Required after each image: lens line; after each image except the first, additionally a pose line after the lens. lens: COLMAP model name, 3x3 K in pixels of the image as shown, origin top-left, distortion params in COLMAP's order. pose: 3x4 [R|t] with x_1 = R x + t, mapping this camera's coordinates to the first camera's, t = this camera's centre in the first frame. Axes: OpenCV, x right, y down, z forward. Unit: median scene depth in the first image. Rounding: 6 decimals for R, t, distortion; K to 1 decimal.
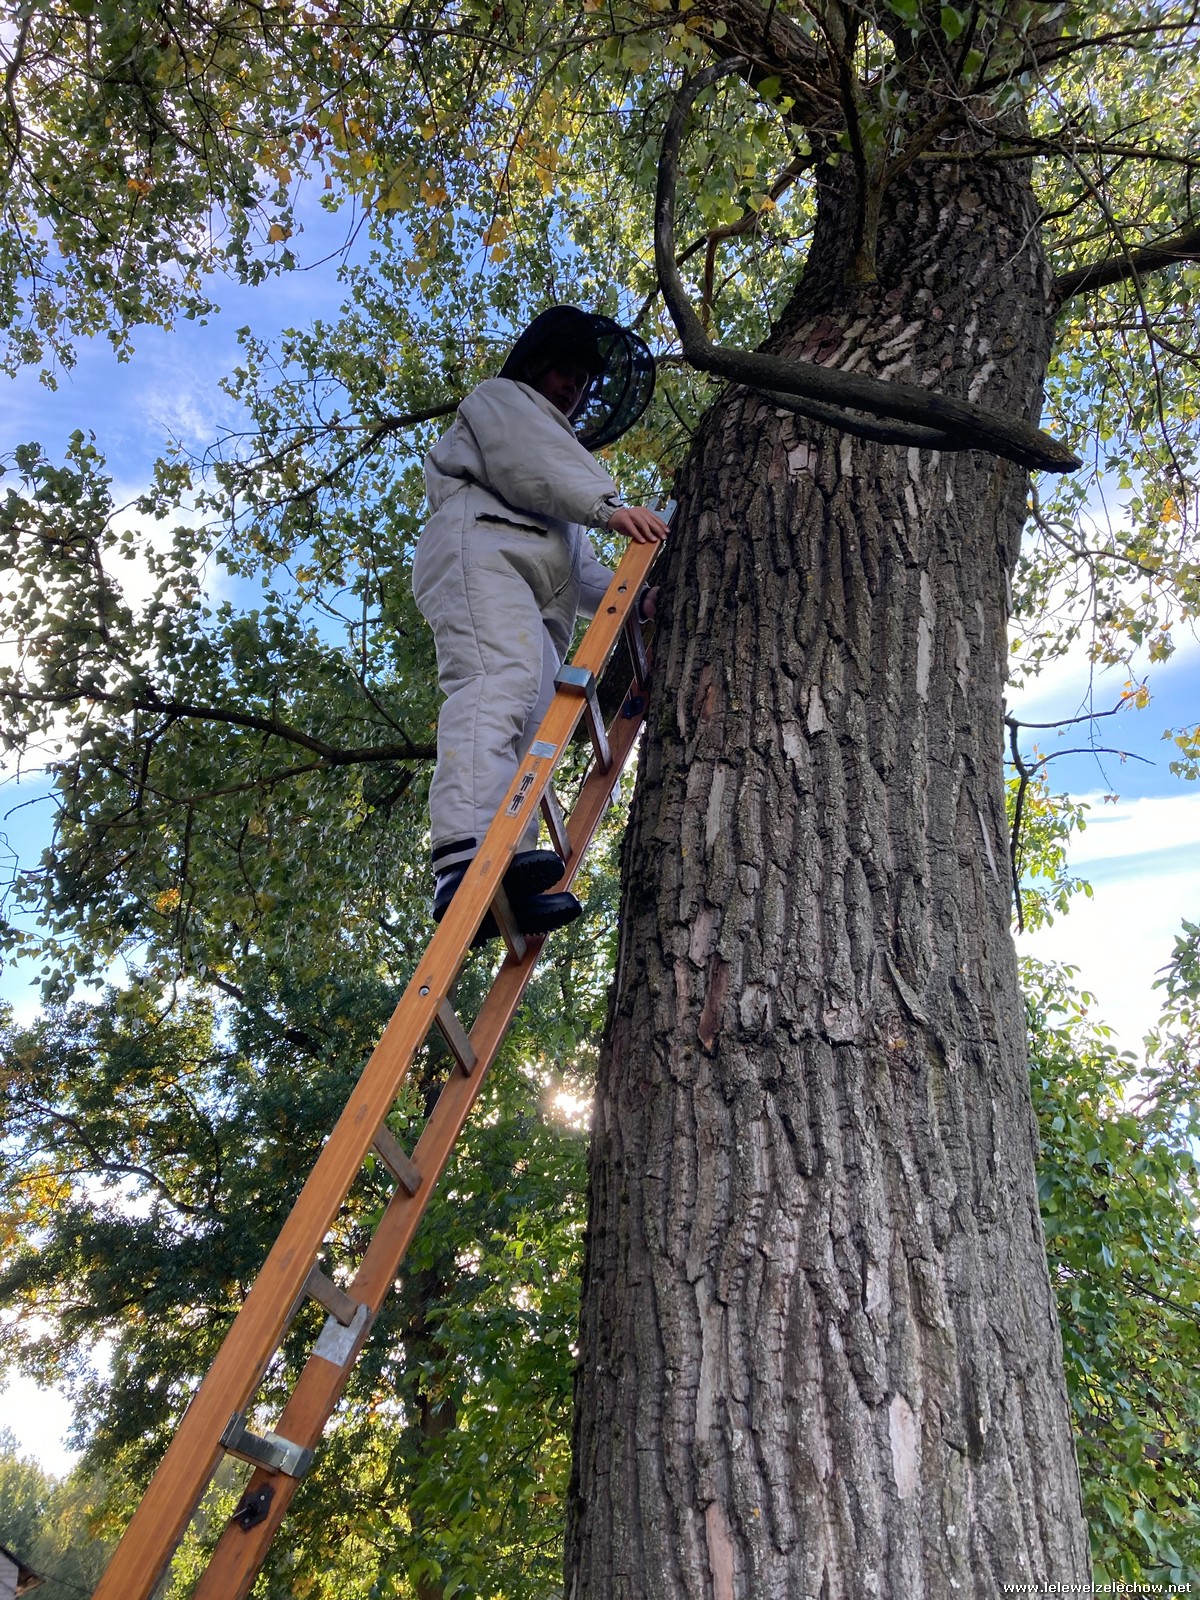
lens RADIAL K [[1293.7, 0, 565.1], [0, 1293.7, 798.0], [0, 0, 1]] dist [0.064485, -0.066129]
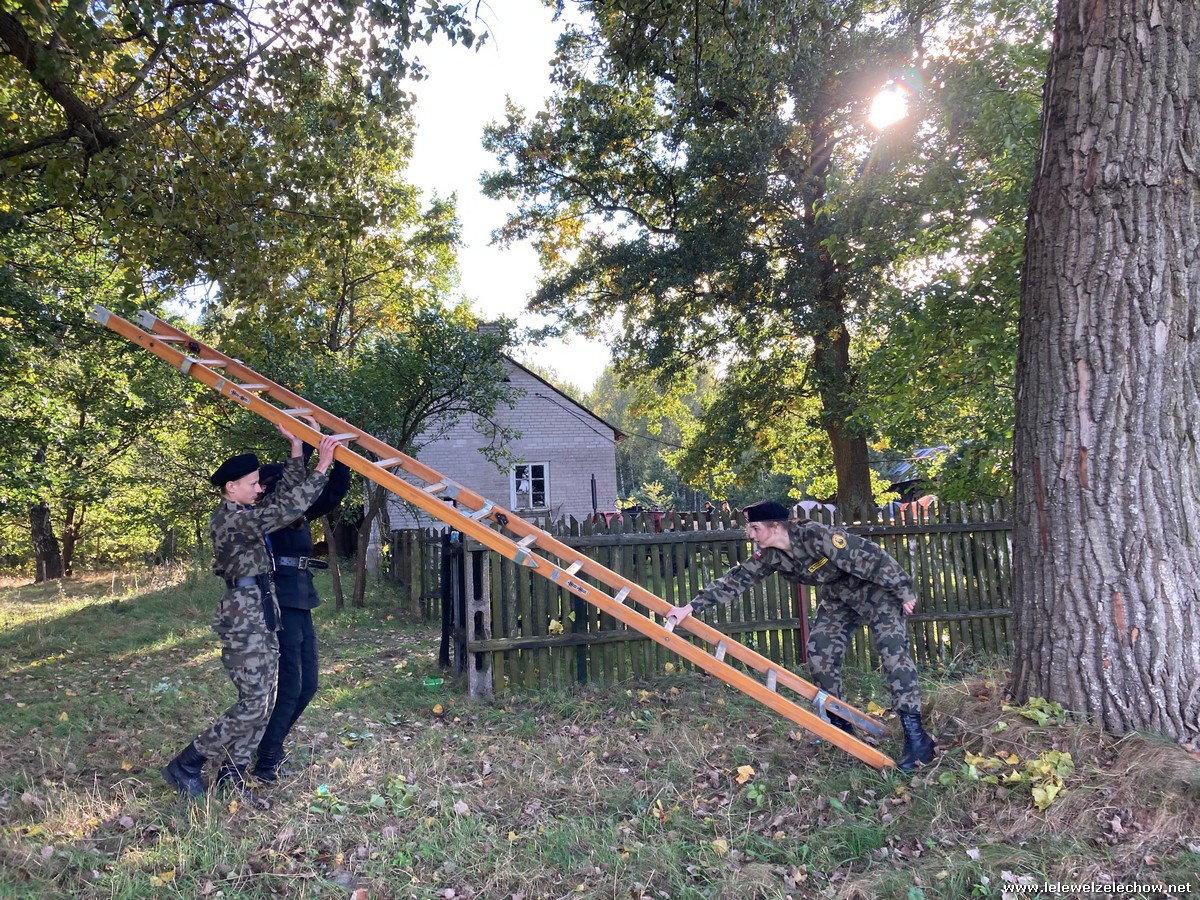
lens RADIAL K [[970.3, 0, 600.0], [0, 970.3, 450.0], [0, 0, 1]] dist [0.064485, -0.066129]
pose [[0.953317, -0.019319, -0.301352, -0.207872], [0.172764, 0.853383, 0.491823, -0.444794], [0.247668, -0.520926, 0.816882, -0.936363]]
